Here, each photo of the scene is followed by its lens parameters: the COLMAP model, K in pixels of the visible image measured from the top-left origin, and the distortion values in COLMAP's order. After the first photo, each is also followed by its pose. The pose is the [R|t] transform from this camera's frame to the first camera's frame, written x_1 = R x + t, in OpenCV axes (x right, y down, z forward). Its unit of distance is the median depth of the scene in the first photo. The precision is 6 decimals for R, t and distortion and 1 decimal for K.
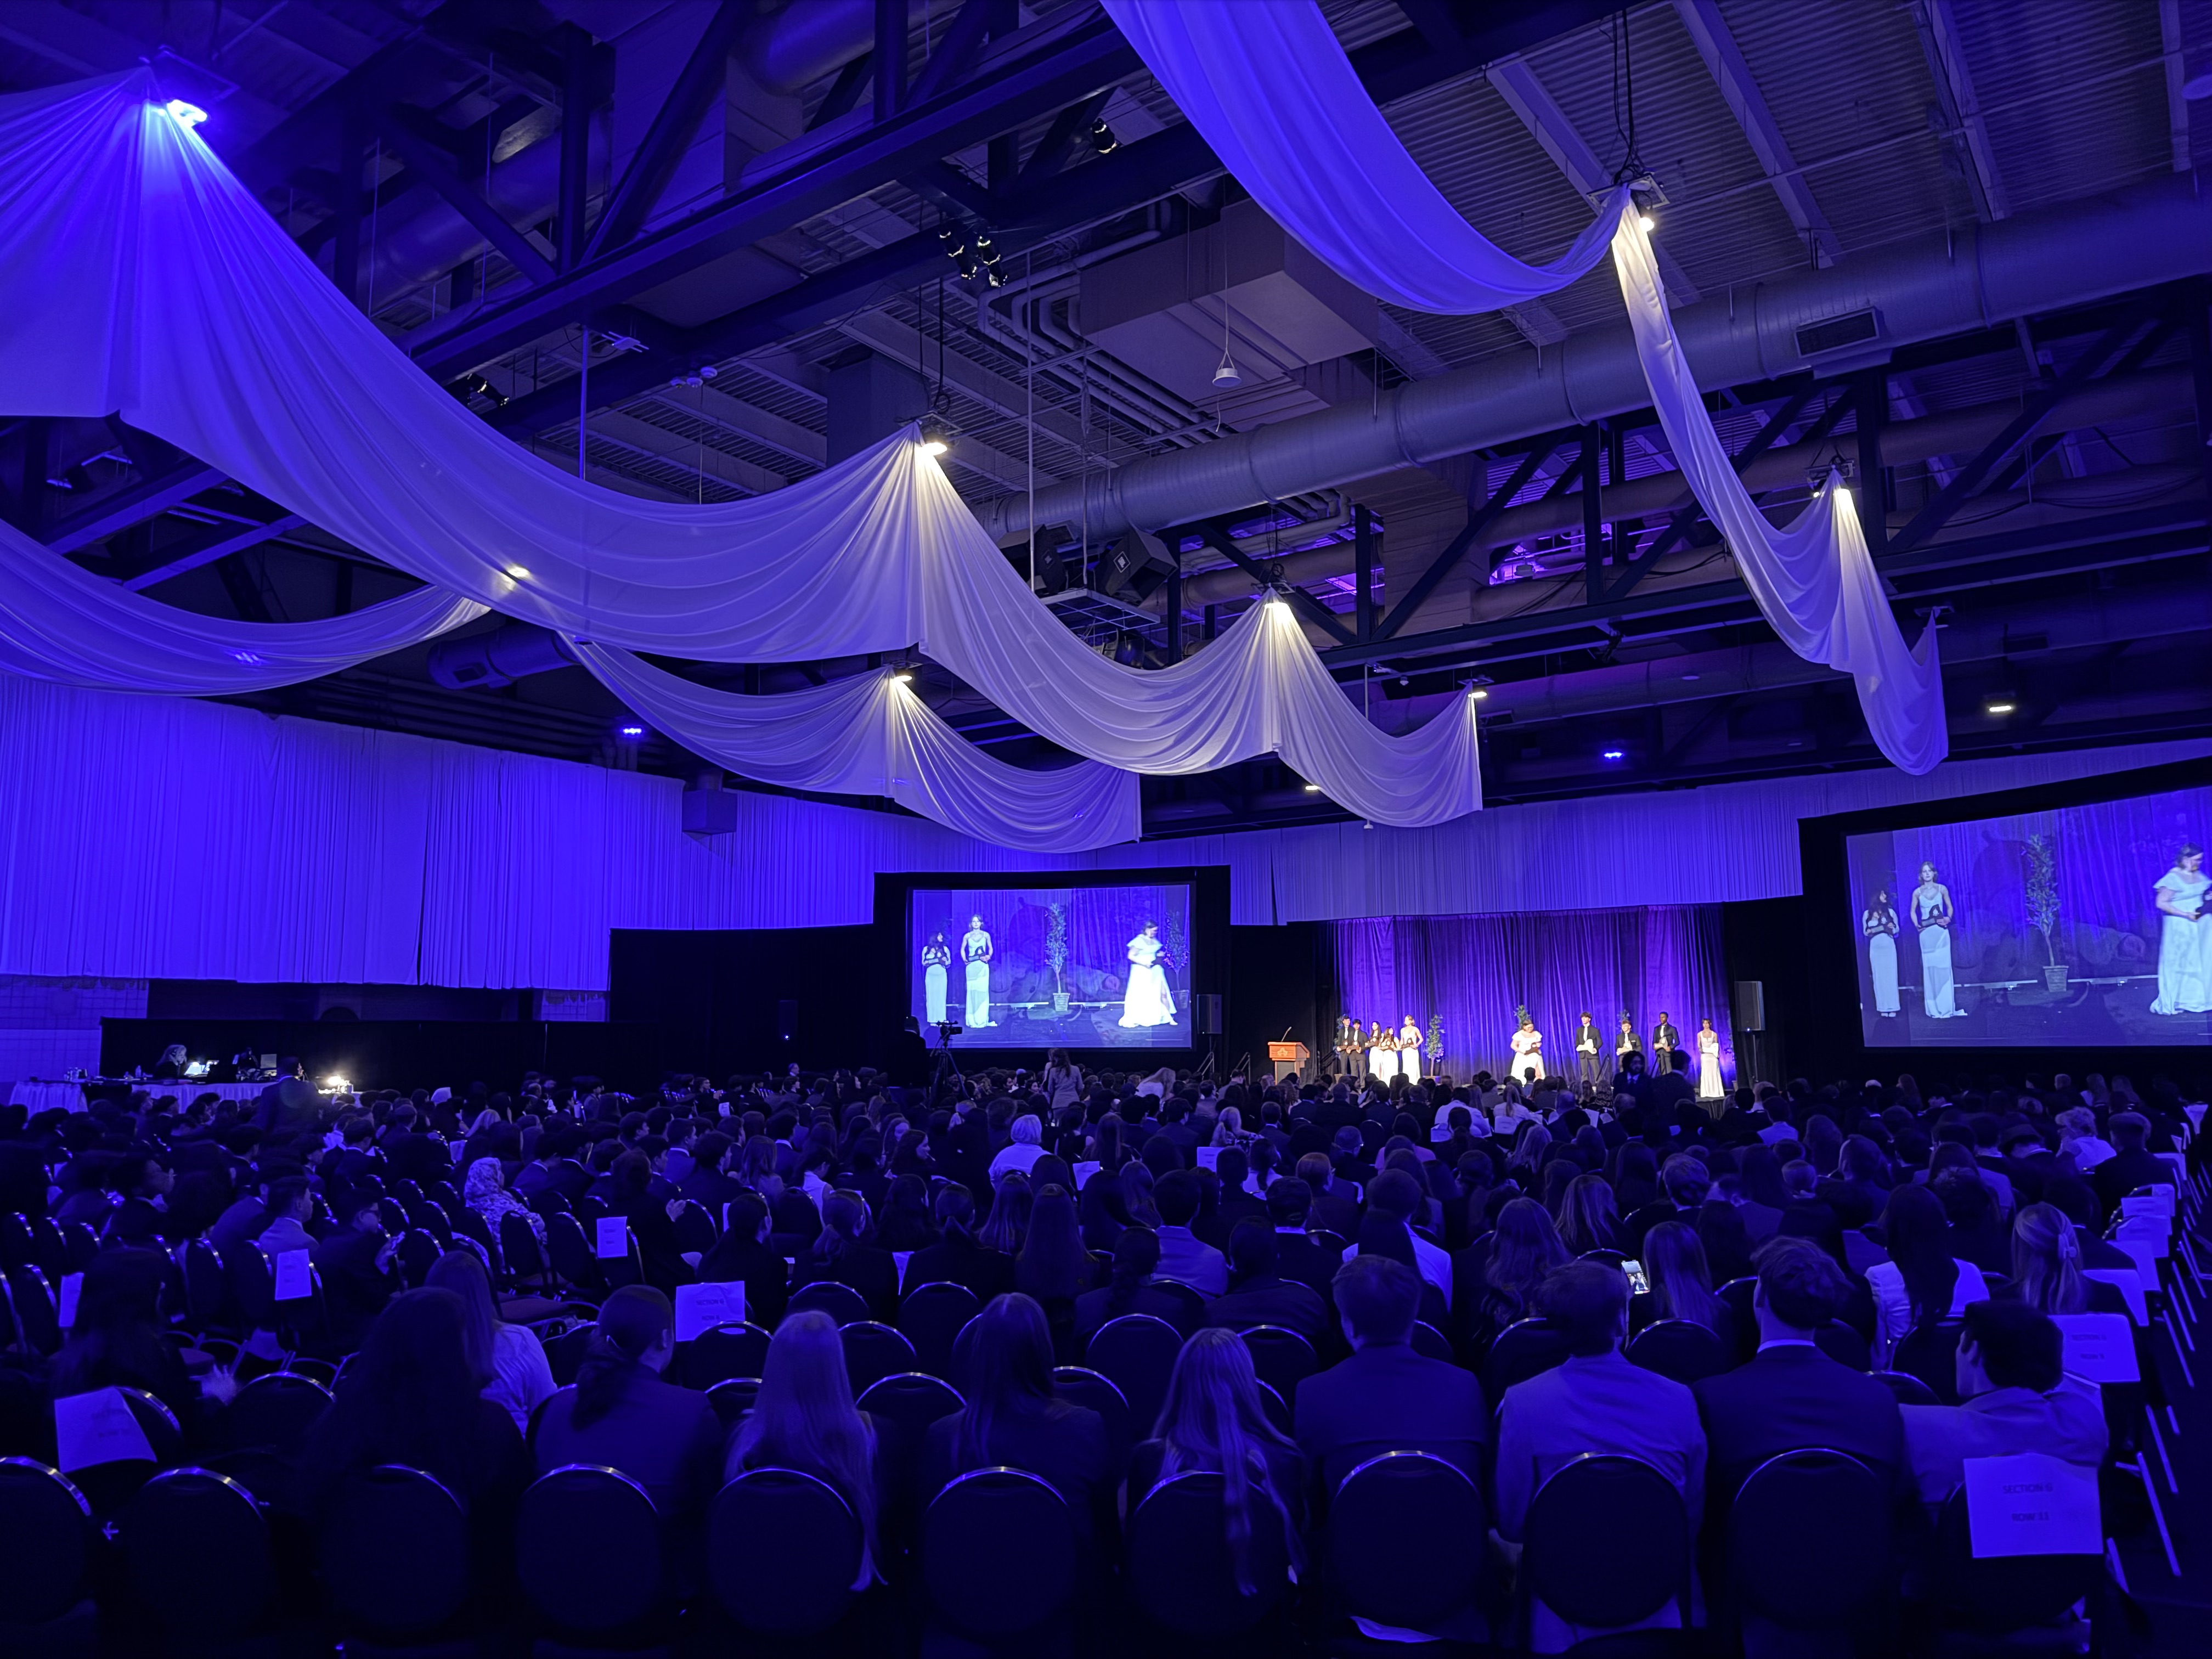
lens RADIAL K [[1562.8, 0, 1109.7], [0, 1562.8, 831.0], [0, 0, 1]] dist [0.010508, -0.013837]
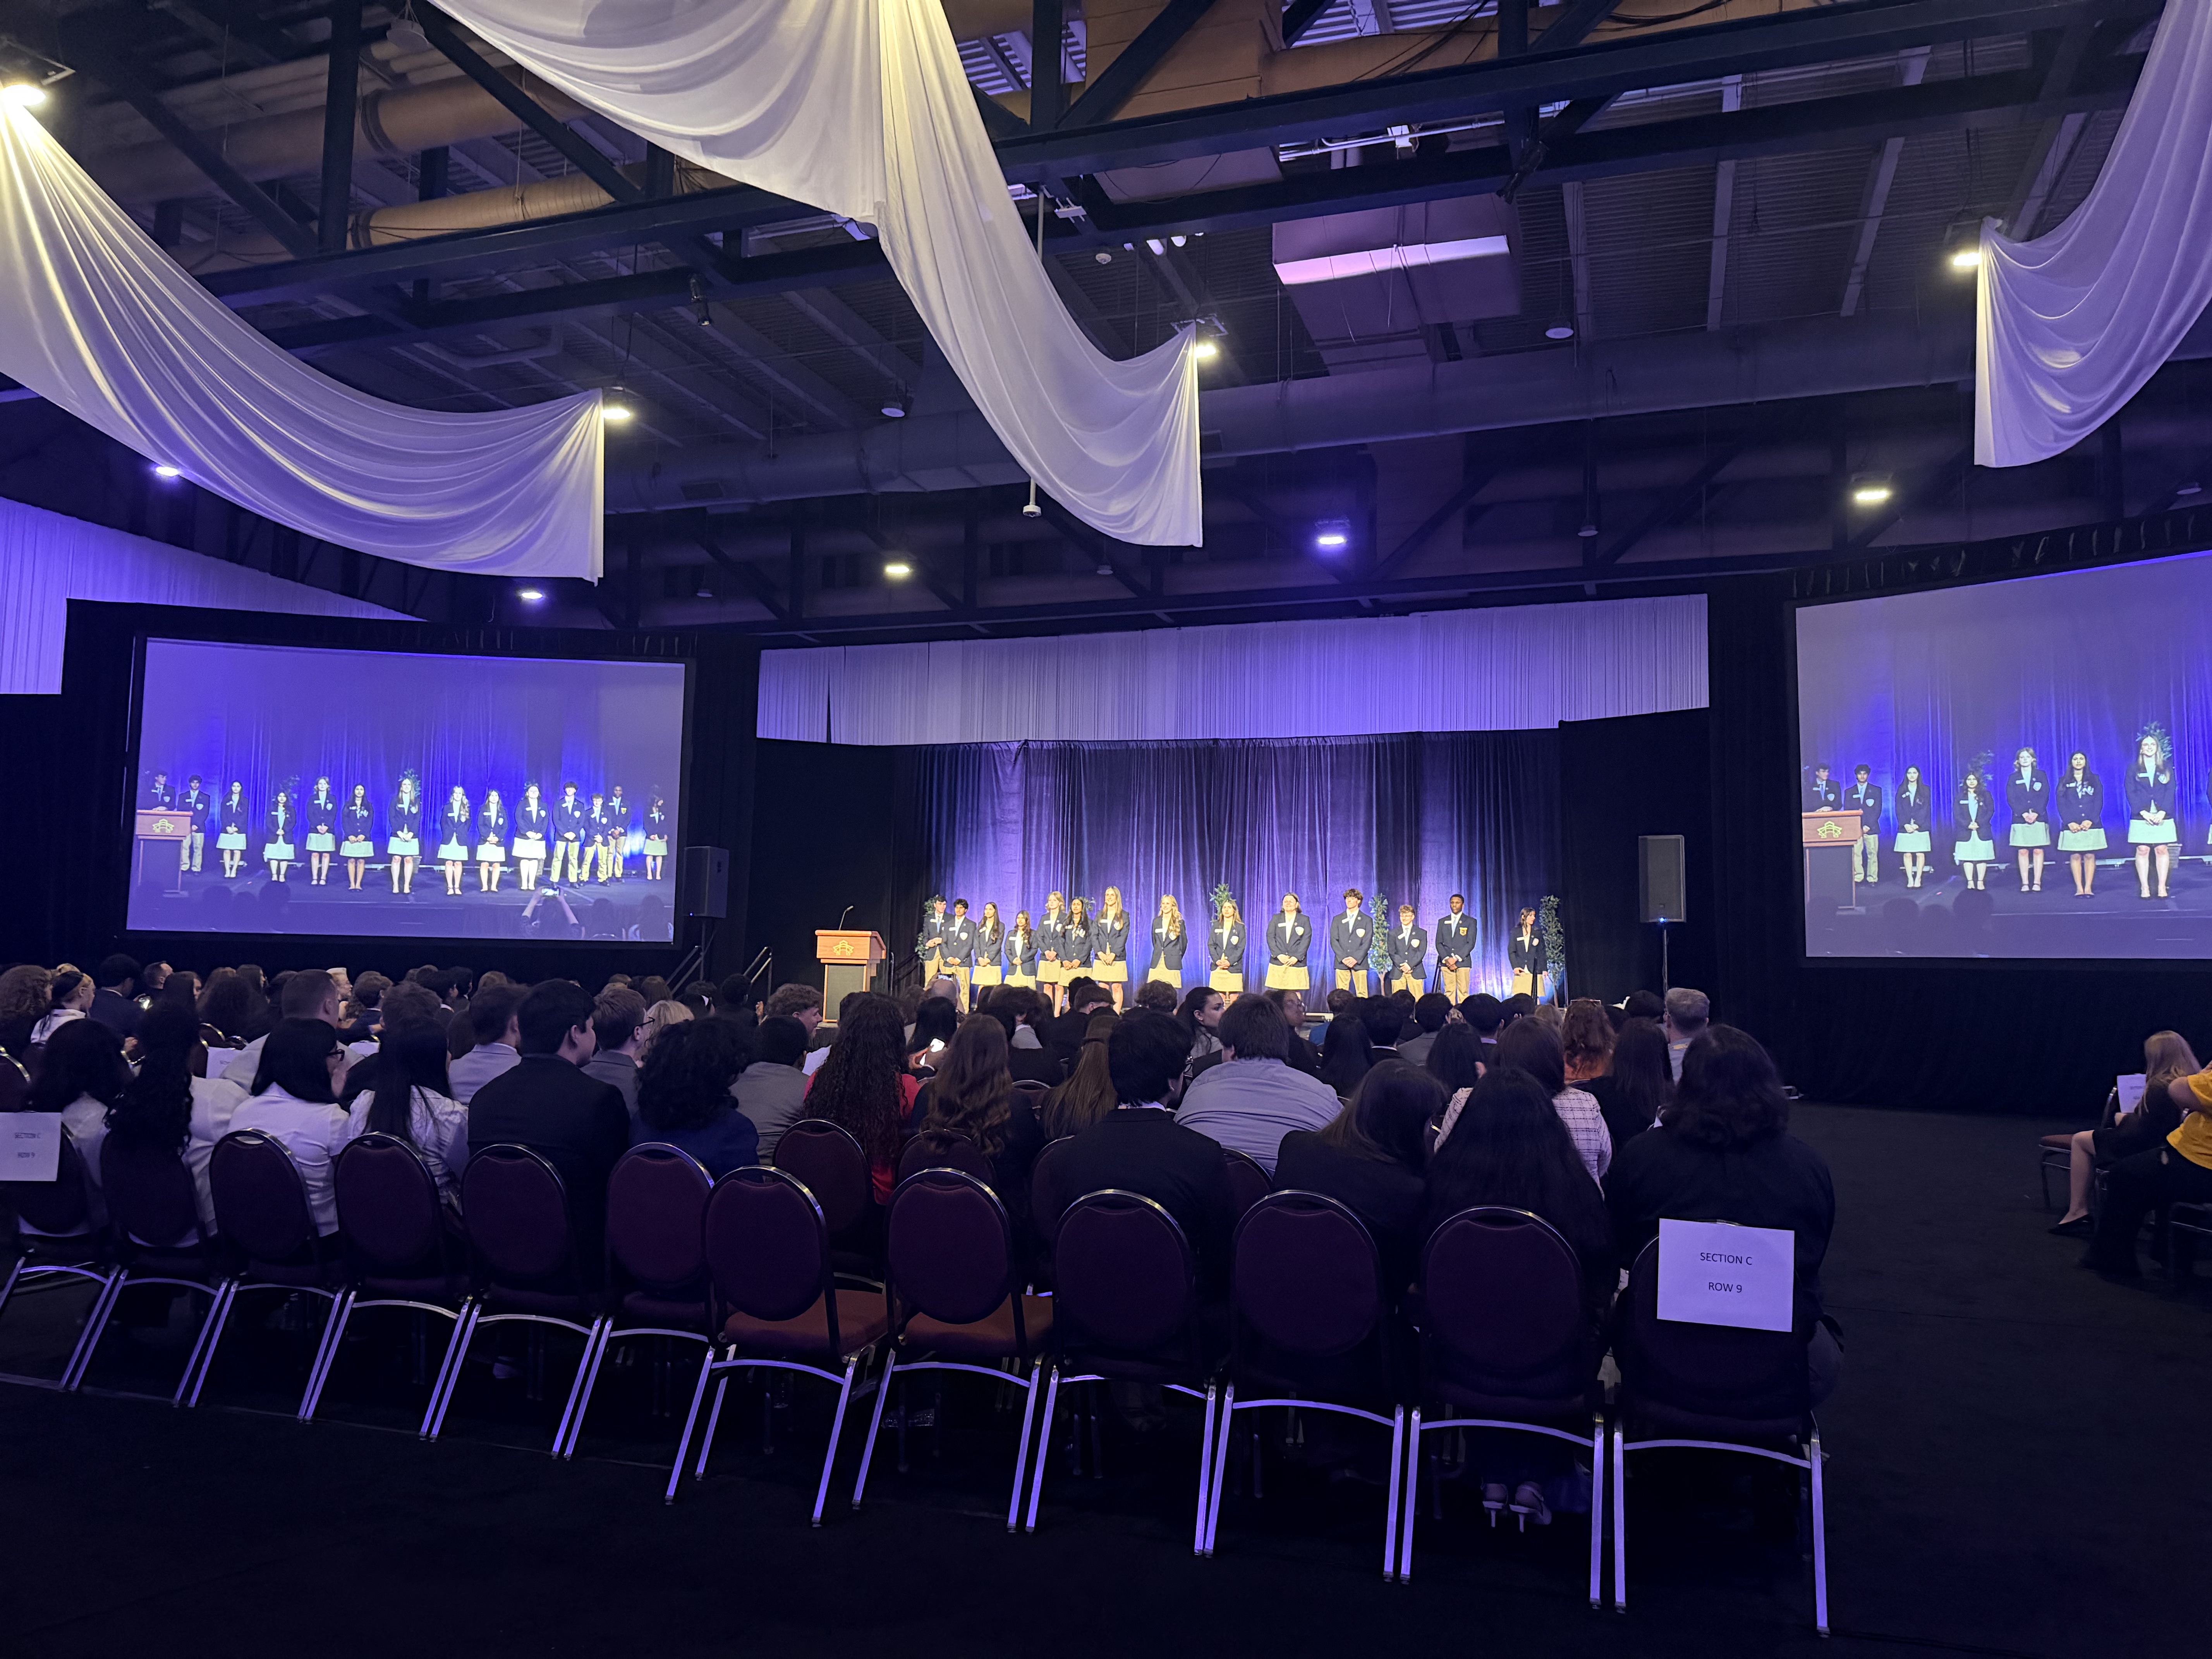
lens RADIAL K [[1562.8, 0, 1102.1], [0, 1562.8, 827.7], [0, 0, 1]] dist [0.010508, -0.013837]
pose [[0.957371, 0.043434, 0.285576, 0.037548], [-0.056254, 0.997737, 0.036839, 0.068361], [-0.283330, -0.051333, 0.957648, 0.417314]]
